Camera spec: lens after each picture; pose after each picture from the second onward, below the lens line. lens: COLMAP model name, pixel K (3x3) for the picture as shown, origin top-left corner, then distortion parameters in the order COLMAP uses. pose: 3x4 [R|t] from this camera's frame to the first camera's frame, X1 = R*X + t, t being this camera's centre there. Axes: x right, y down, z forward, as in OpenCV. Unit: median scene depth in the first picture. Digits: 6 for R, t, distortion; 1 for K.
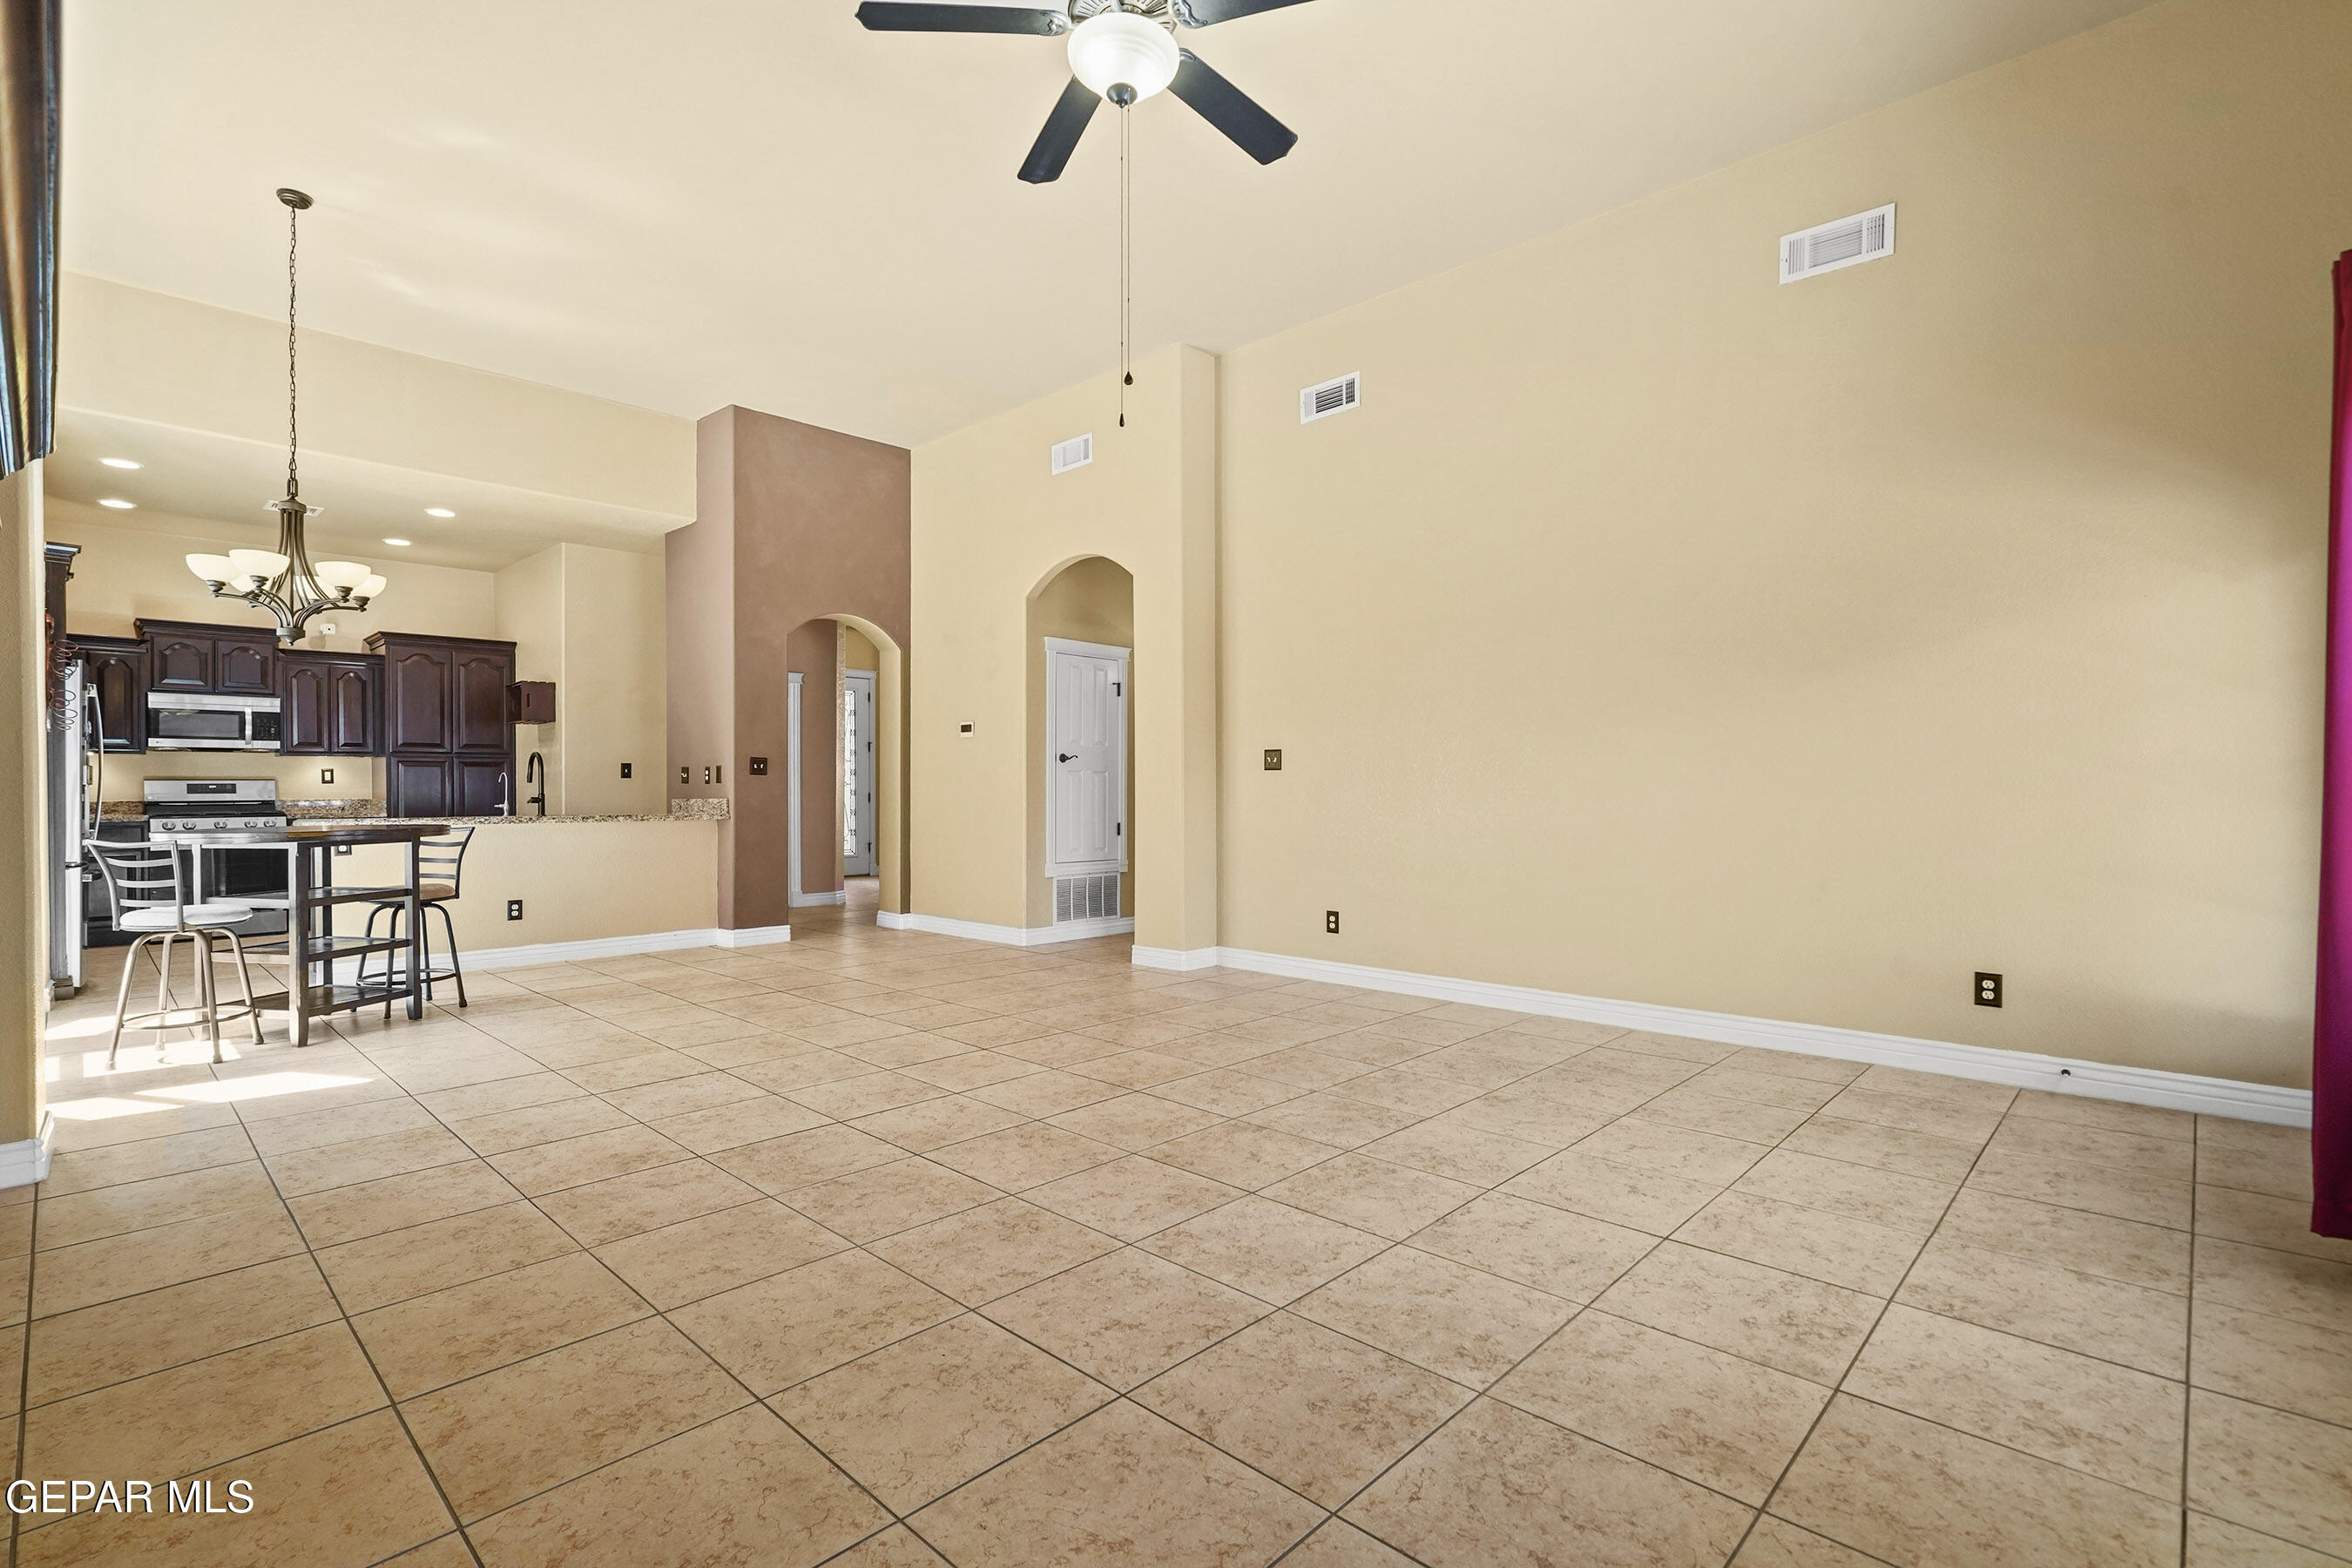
lens RADIAL K [[1077.7, 0, 1131.0], [0, 1077.7, 818.1], [0, 0, 1]] dist [-0.006072, 0.002691]
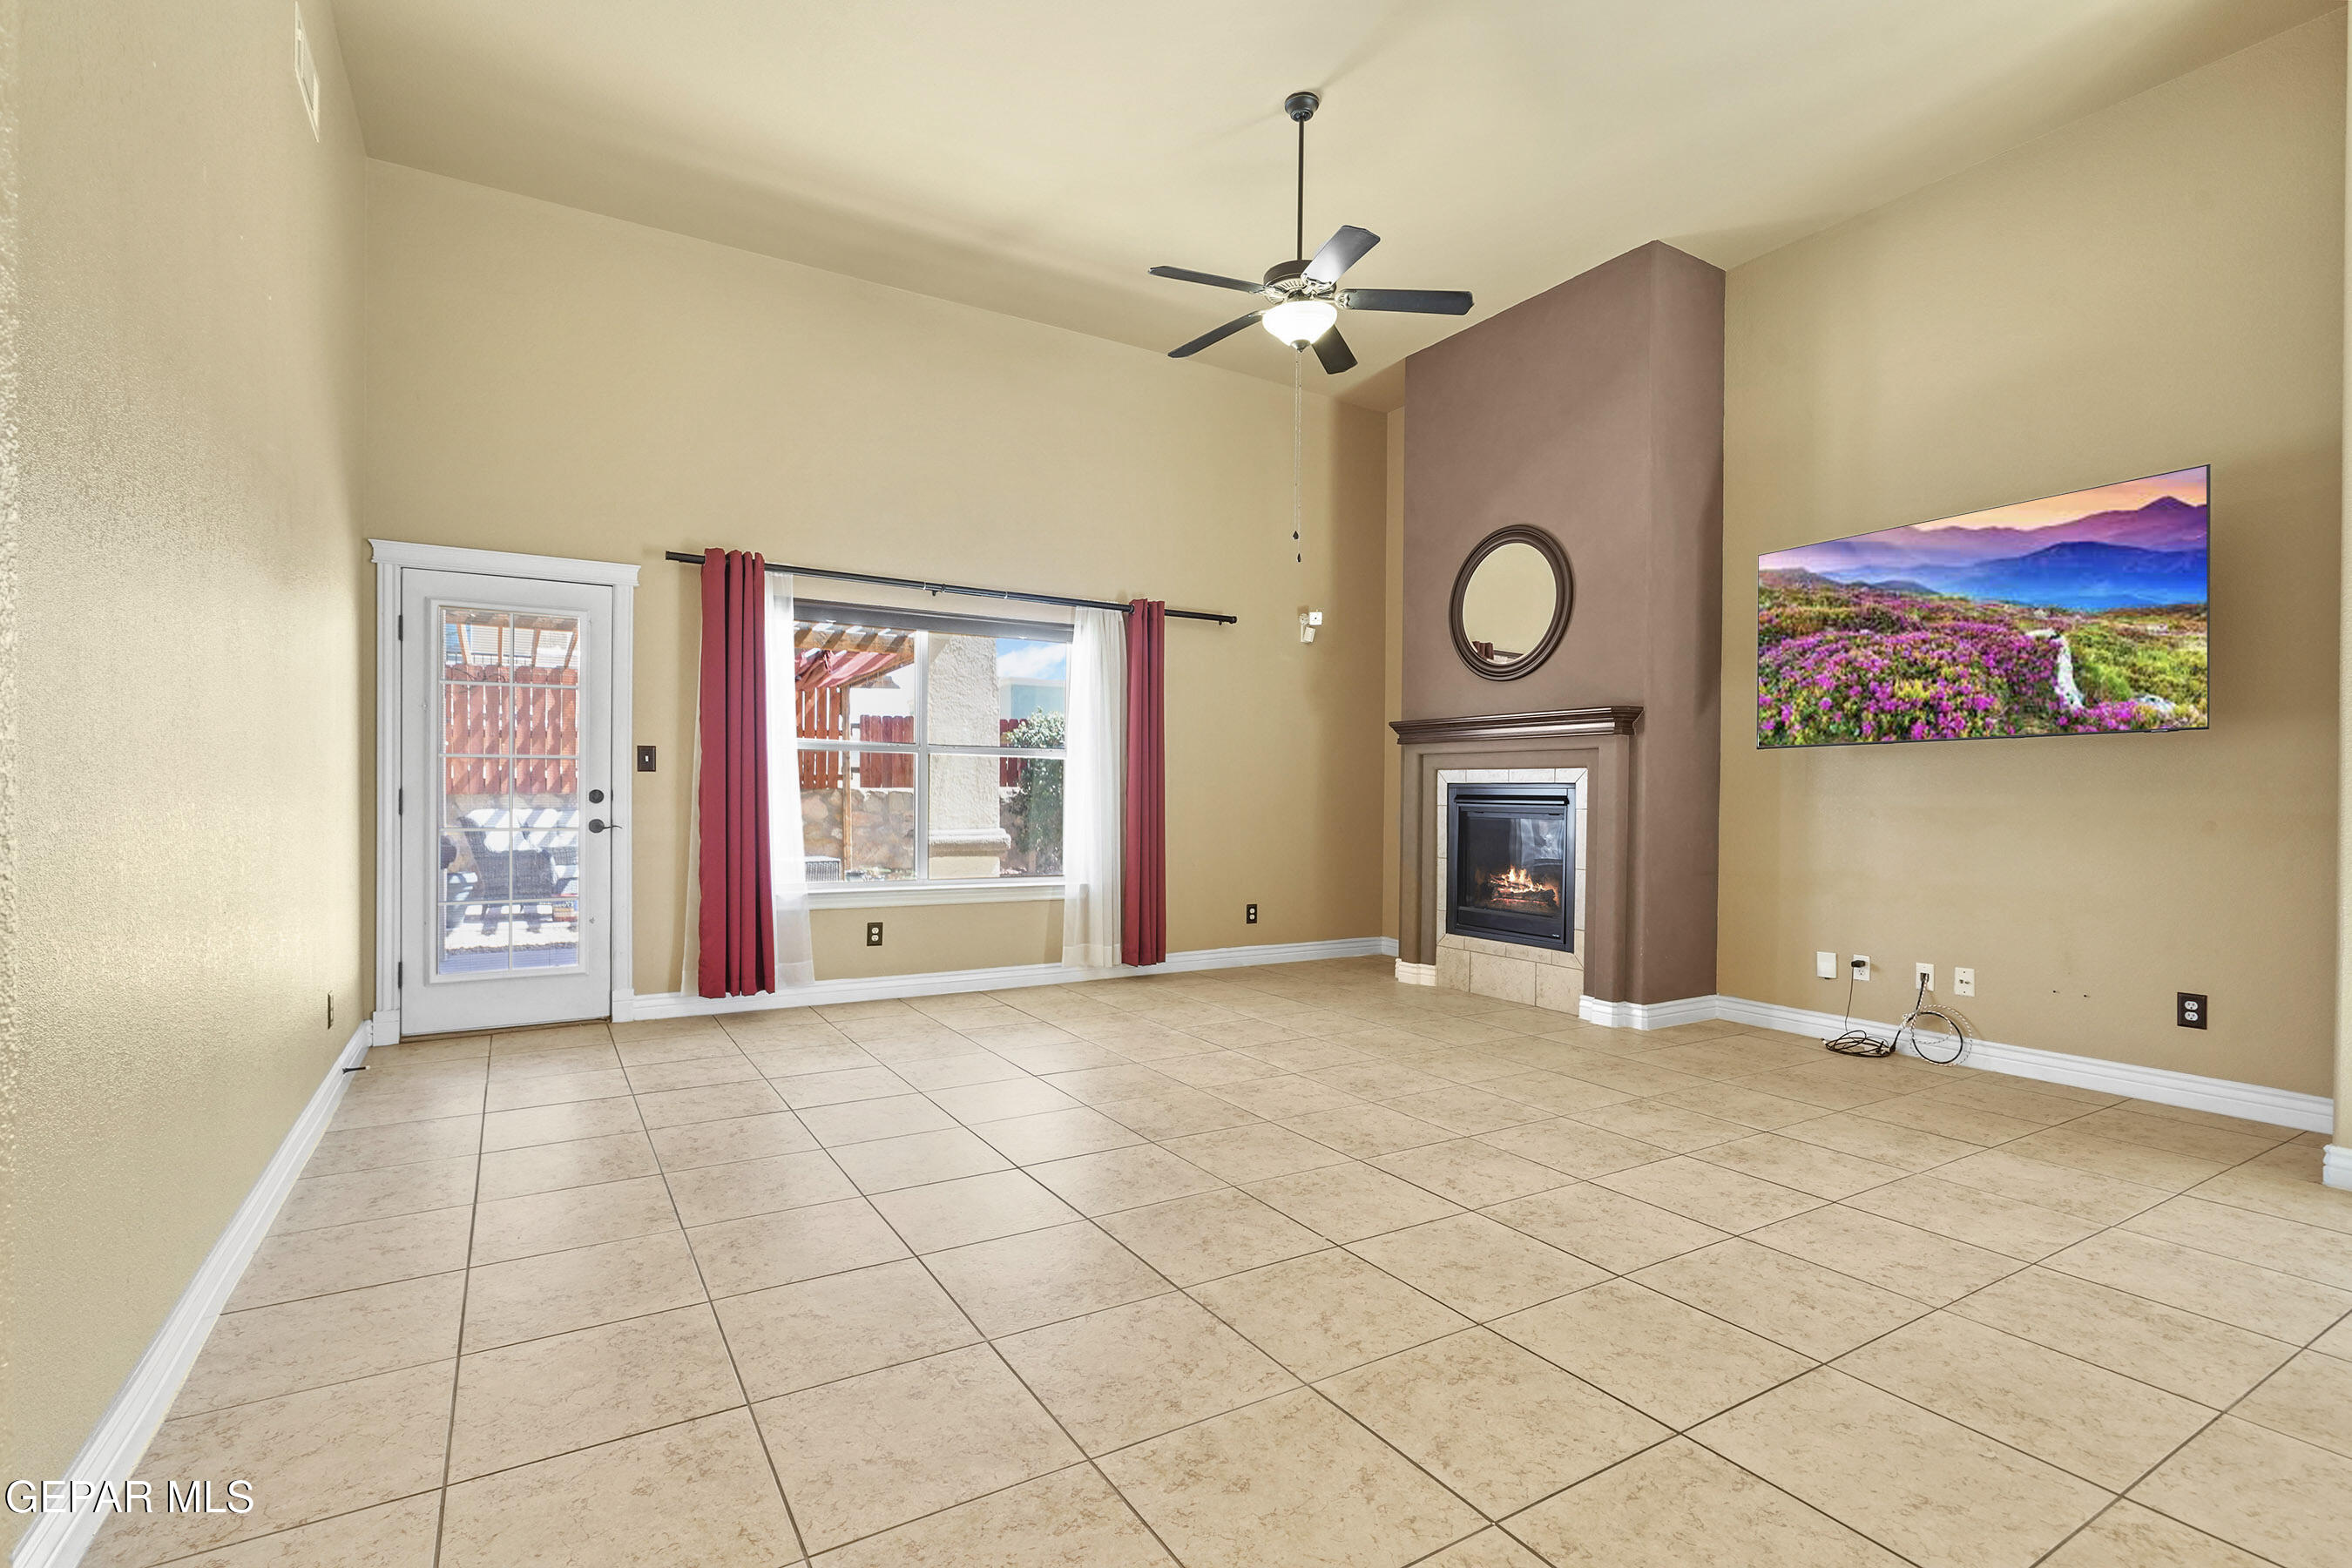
lens RADIAL K [[1077.7, 0, 1152.4], [0, 1077.7, 794.5], [0, 0, 1]] dist [-0.006072, 0.002691]
pose [[-0.970413, -0.006751, 0.241357, -0.163425], [0.000322, 0.999572, 0.029251, -0.073194], [-0.241451, 0.028463, -0.969995, 2.315839]]
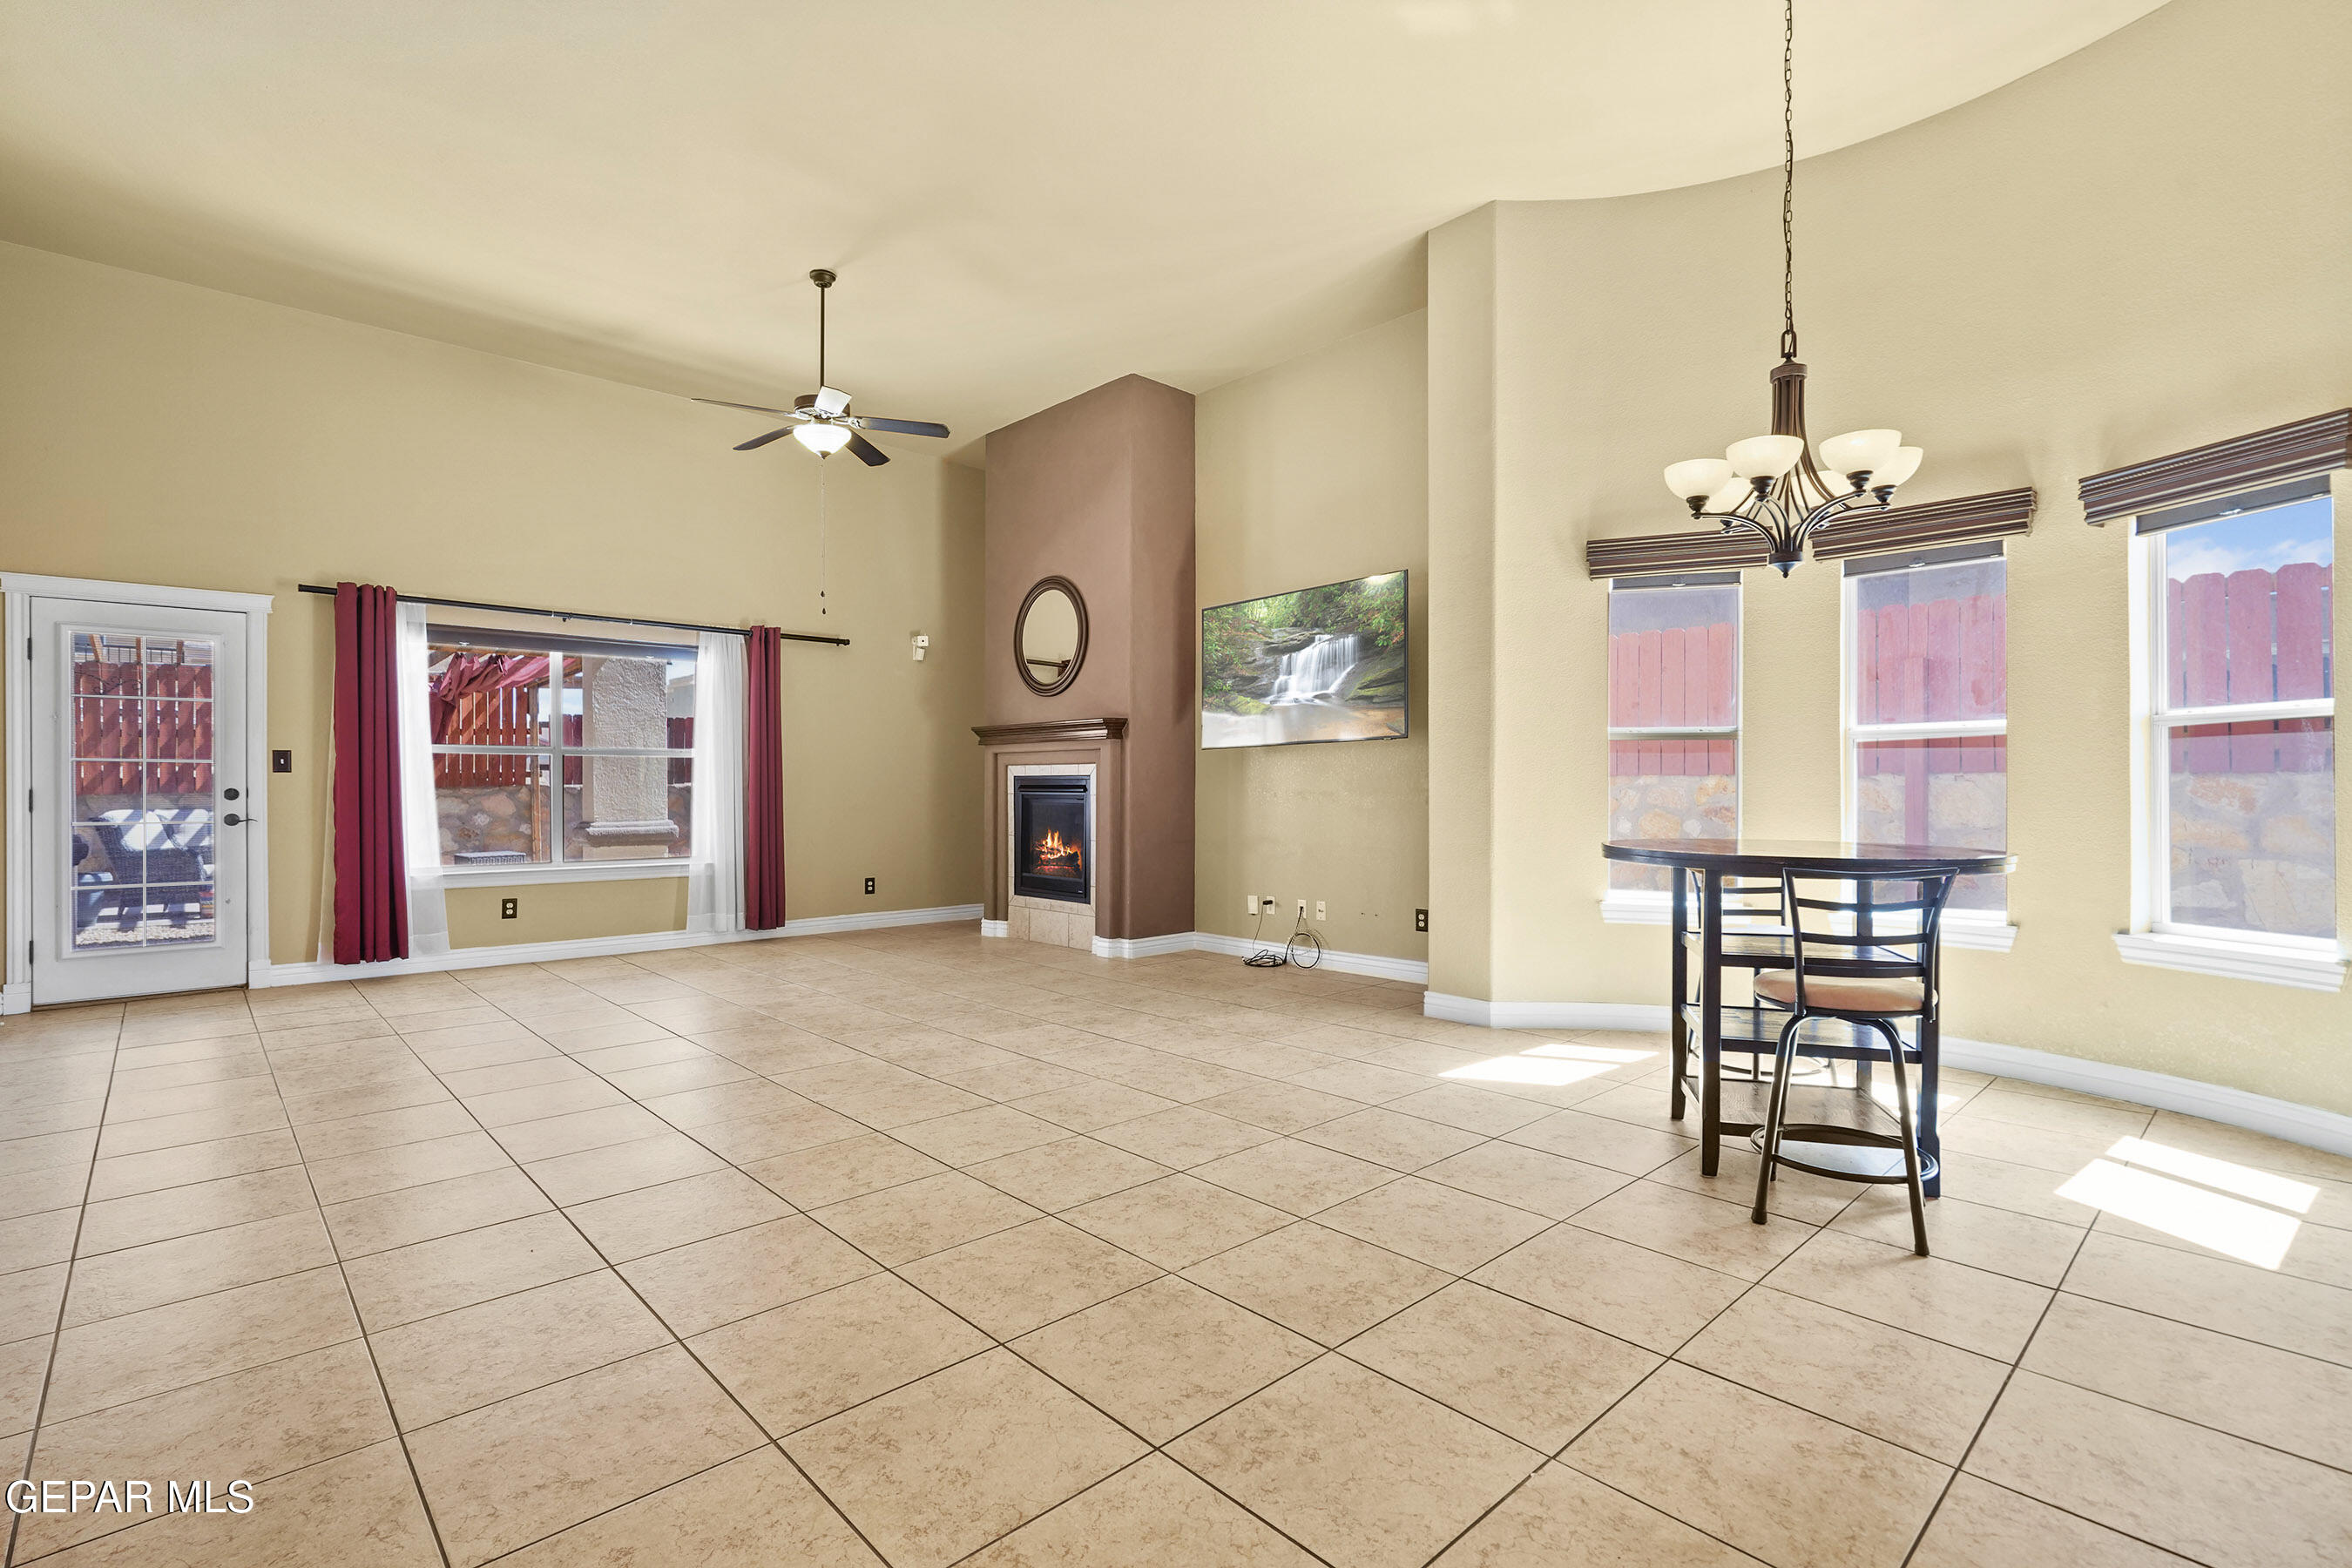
lens RADIAL K [[1077.7, 0, 1155.9], [0, 1077.7, 781.6], [0, 0, 1]] dist [-0.006072, 0.002691]
pose [[-0.999387, 0.004057, 0.034782, -0.657909], [0.004918, 0.999683, 0.024680, -0.083900], [-0.034671, 0.024836, -0.999090, 2.782254]]
